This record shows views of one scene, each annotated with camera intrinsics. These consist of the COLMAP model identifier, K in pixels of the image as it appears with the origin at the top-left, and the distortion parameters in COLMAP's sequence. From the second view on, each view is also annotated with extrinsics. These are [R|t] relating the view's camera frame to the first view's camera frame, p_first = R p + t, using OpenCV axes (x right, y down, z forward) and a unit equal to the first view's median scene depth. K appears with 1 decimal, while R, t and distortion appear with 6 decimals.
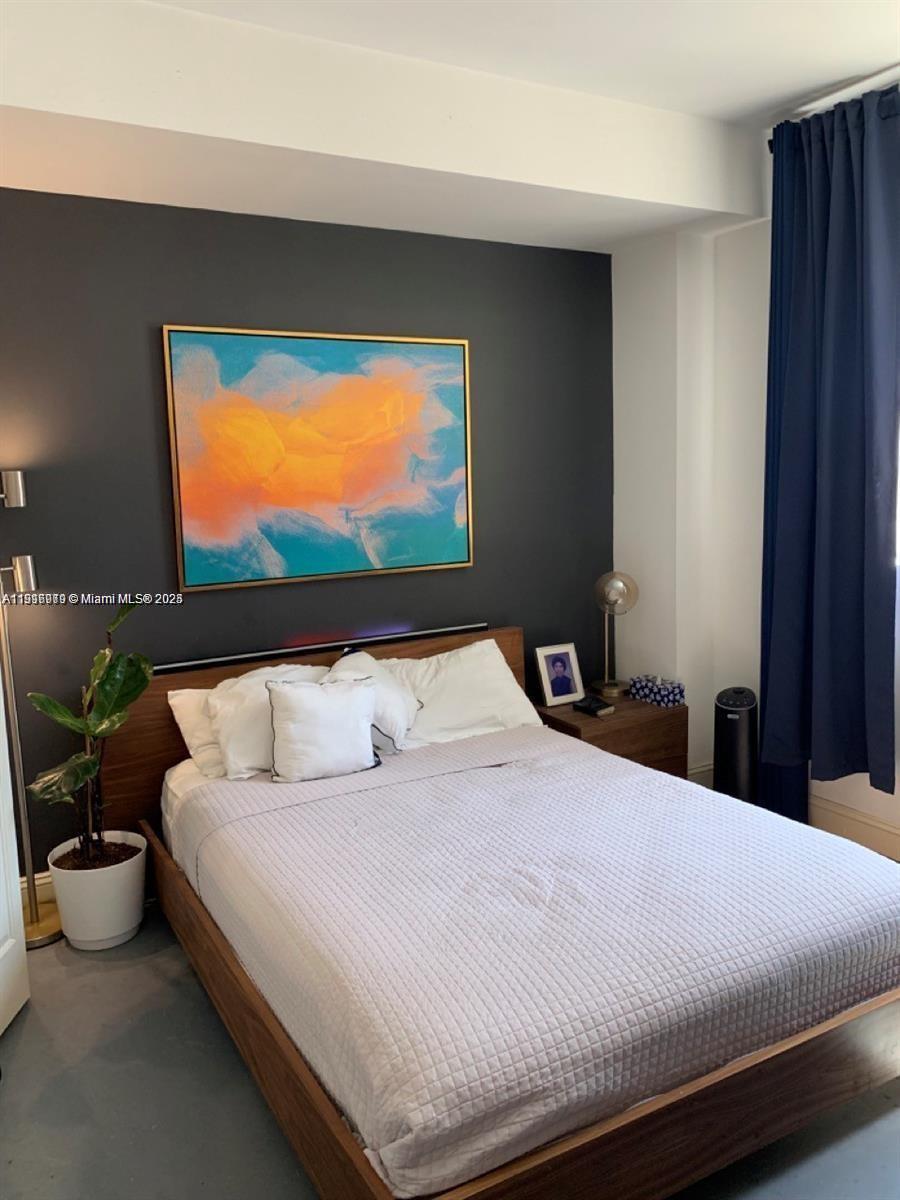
lens RADIAL K [[913.8, 0, 450.7], [0, 913.8, 603.2], [0, 0, 1]] dist [0.015243, 0.002819]
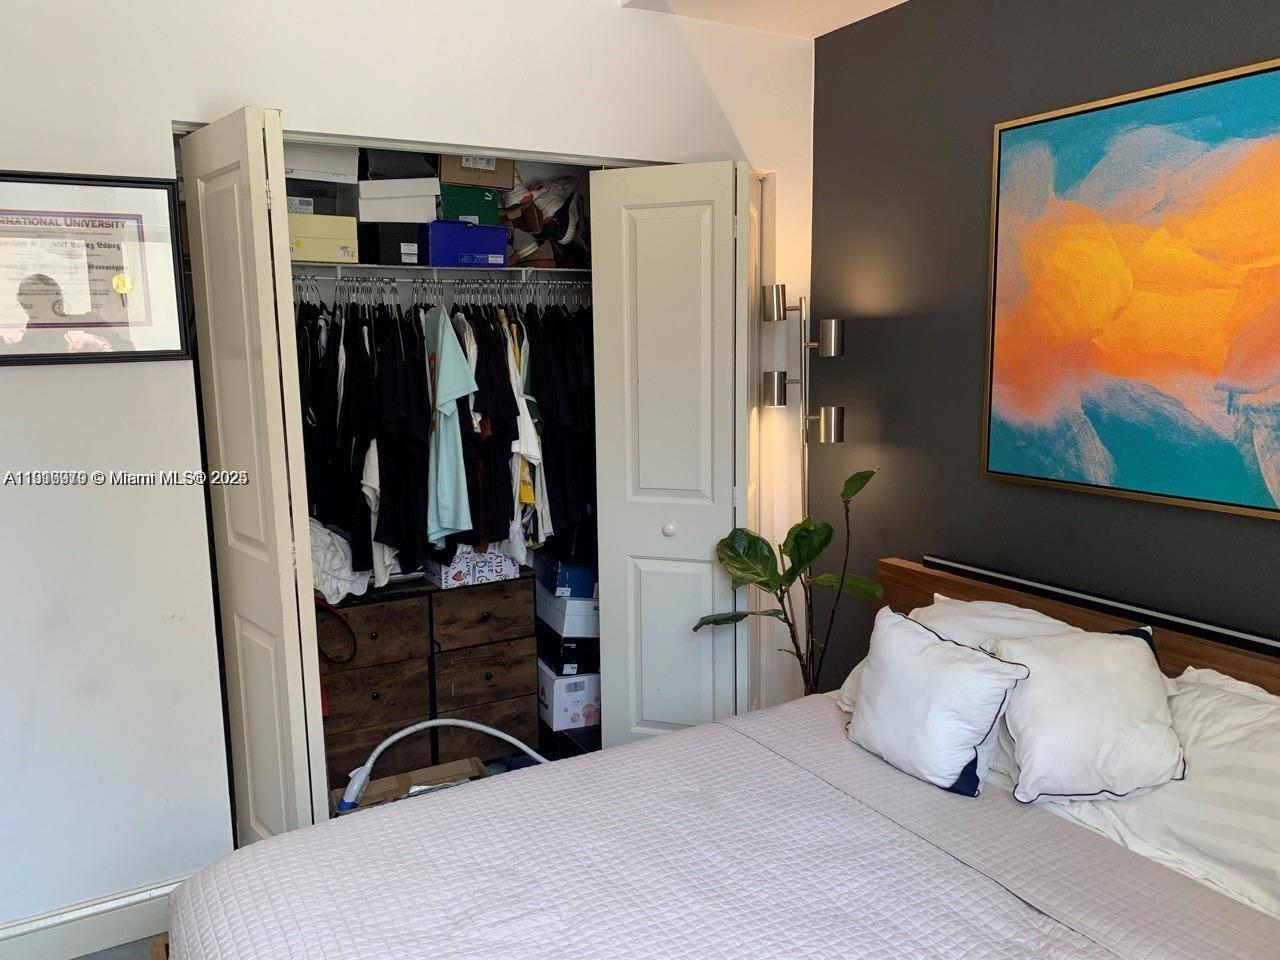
lens RADIAL K [[974.7, 0, 641.4], [0, 974.7, 475.2], [0, 0, 1]] dist [0.015243, 0.002819]
pose [[0.019587, 0.168251, -0.985550, 0.486764], [-0.132520, 0.977478, 0.164239, -0.106433], [0.990987, 0.127388, 0.041443, 0.660476]]
